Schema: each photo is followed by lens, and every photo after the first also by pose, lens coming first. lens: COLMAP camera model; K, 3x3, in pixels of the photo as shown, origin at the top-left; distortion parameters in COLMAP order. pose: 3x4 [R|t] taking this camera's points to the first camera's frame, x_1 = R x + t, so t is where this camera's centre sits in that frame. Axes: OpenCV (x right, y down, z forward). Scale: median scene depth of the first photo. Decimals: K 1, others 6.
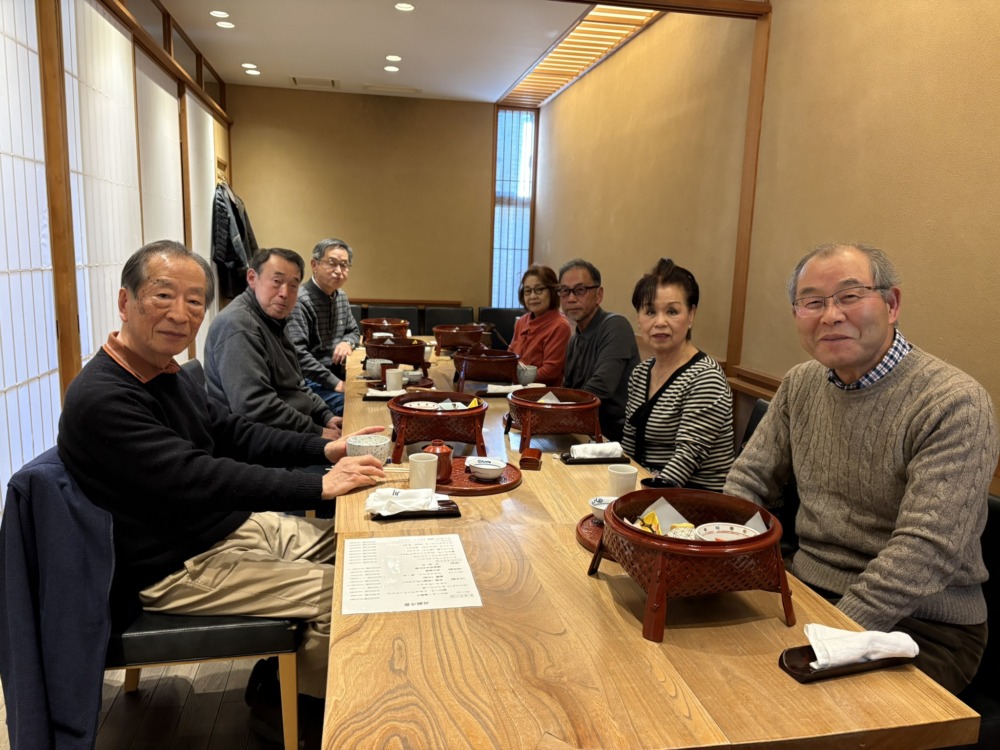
lens RADIAL K [[729.3, 0, 500.0], [0, 729.3, 375.0], [0, 0, 1]] dist [0.109566, -0.130572]
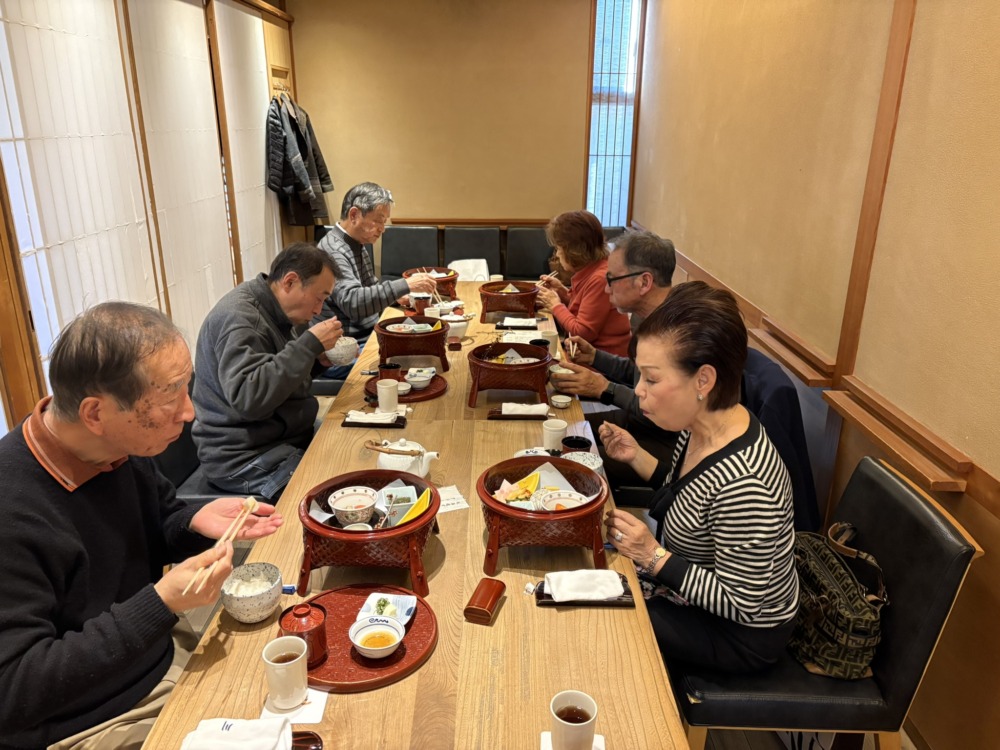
lens RADIAL K [[729.3, 0, 500.0], [0, 729.3, 375.0], [0, 0, 1]] dist [0.109566, -0.130572]
pose [[0.984040, 0.039158, -0.173584, 0.060445], [-0.009715, 0.985855, 0.167319, -0.076408], [0.177681, -0.162963, 0.970501, 0.114527]]
